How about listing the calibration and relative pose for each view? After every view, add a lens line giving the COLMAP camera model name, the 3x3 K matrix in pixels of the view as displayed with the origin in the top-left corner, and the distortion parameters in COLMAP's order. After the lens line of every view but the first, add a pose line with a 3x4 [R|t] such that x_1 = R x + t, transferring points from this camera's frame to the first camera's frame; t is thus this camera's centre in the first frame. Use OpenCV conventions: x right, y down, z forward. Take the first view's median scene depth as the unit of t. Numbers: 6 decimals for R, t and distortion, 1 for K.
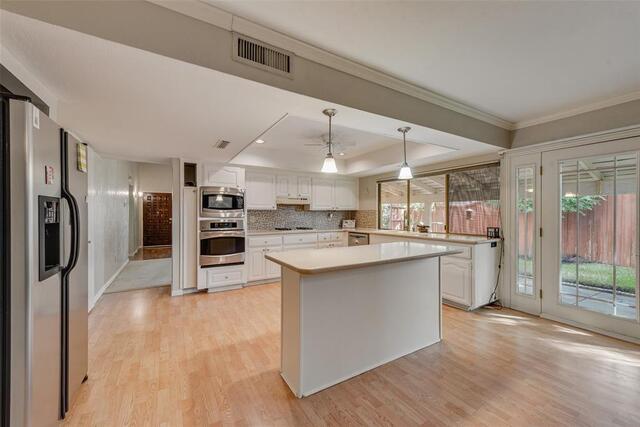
lens RADIAL K [[249.7, 0, 319.7], [0, 249.7, 213.3], [0, 0, 1]] dist [0.010009, -0.000427]
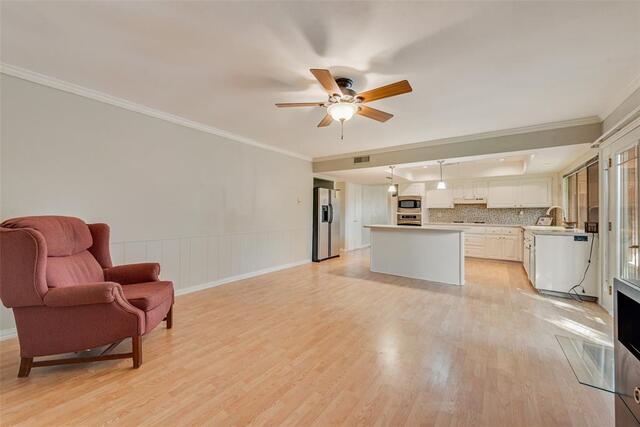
lens RADIAL K [[249.7, 0, 315.2], [0, 249.7, 213.5], [0, 0, 1]] dist [0.010009, -0.000427]
pose [[0.385970, 0.004572, -0.922500, 0.806467], [-0.007526, 0.999970, 0.001807, 0.019591], [0.922481, 0.006245, 0.385993, -0.251084]]
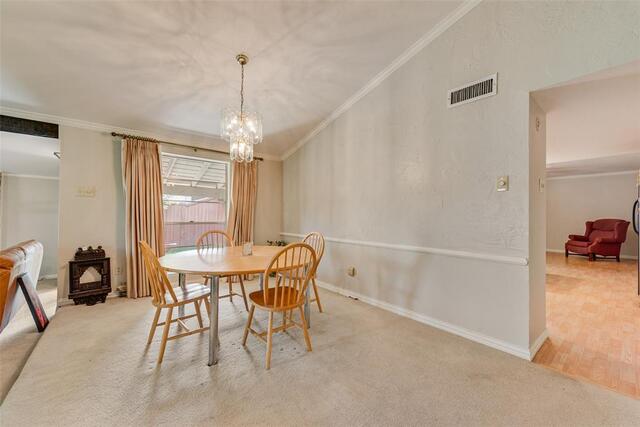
lens RADIAL K [[249.7, 0, 317.7], [0, 249.7, 212.5], [0, 0, 1]] dist [0.010009, -0.000427]
pose [[-0.136711, 0.014708, 0.990502, -0.872240], [-0.009710, 0.999822, -0.016187, 0.026984], [-0.990563, -0.011831, -0.136543, 1.269050]]
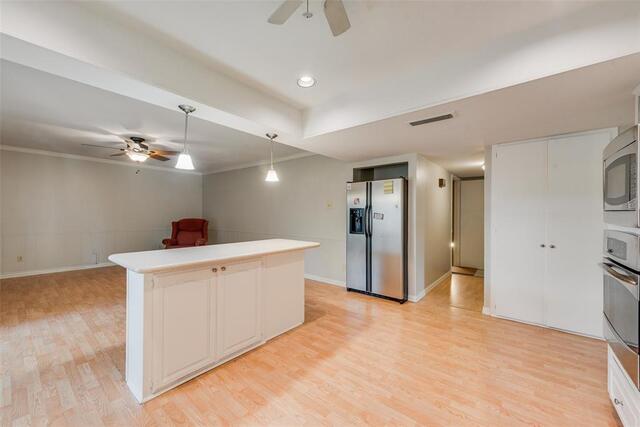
lens RADIAL K [[249.7, 0, 317.2], [0, 249.7, 213.4], [0, 0, 1]] dist [0.010009, -0.000427]
pose [[-0.940089, -0.006184, -0.340872, 0.106675], [-0.004699, 0.999976, -0.005182, 0.003868], [0.340896, -0.003270, -0.940095, 0.950120]]
